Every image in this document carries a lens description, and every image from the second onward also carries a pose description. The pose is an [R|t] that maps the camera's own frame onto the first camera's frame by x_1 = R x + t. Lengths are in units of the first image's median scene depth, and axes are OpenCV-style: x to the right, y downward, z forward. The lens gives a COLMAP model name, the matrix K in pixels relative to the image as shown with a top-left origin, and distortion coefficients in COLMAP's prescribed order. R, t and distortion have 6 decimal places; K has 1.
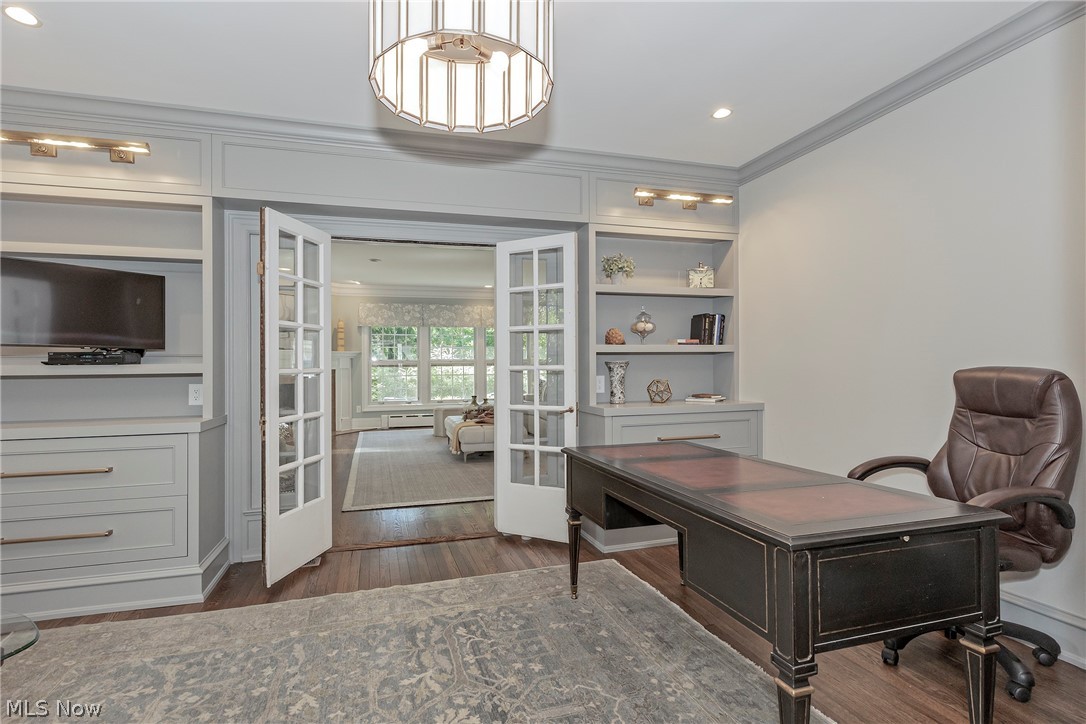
lens RADIAL K [[495.8, 0, 544.2], [0, 495.8, 360.5], [0, 0, 1]] dist [0.003294, 0.000510]
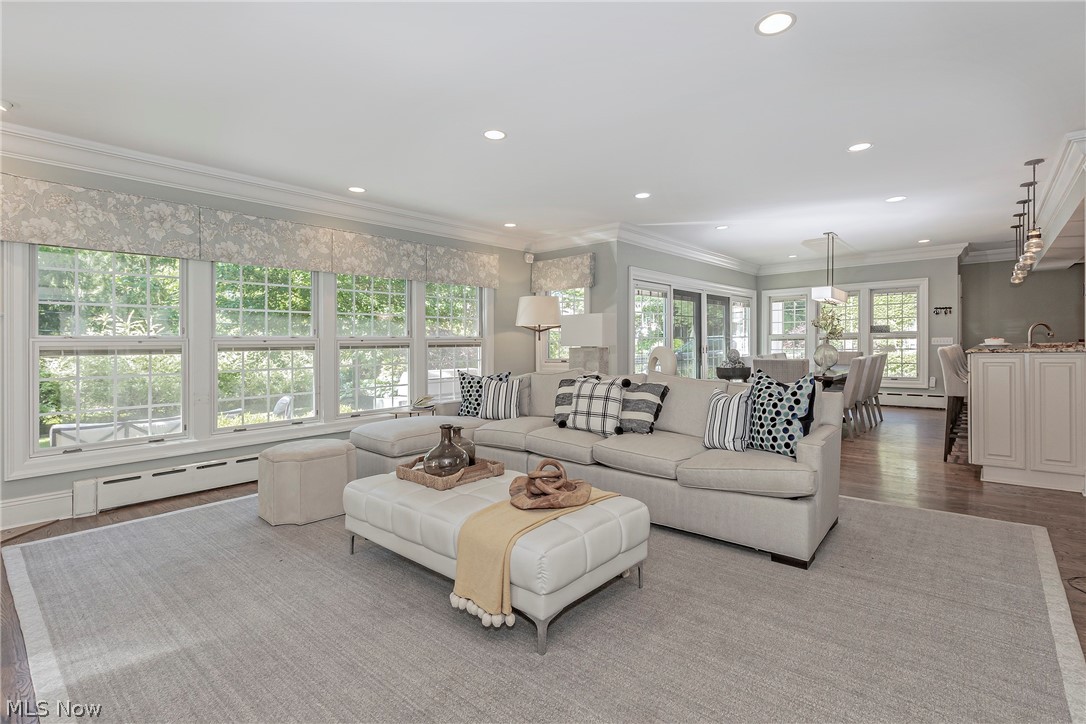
lens RADIAL K [[495.8, 0, 537.8], [0, 495.8, 346.4], [0, 0, 1]] dist [0.003294, 0.000510]
pose [[0.854537, -0.007386, 0.519337, -0.217812], [0.001699, 0.999933, 0.011426, 0.002377], [-0.519387, -0.008881, 0.854493, 0.481753]]
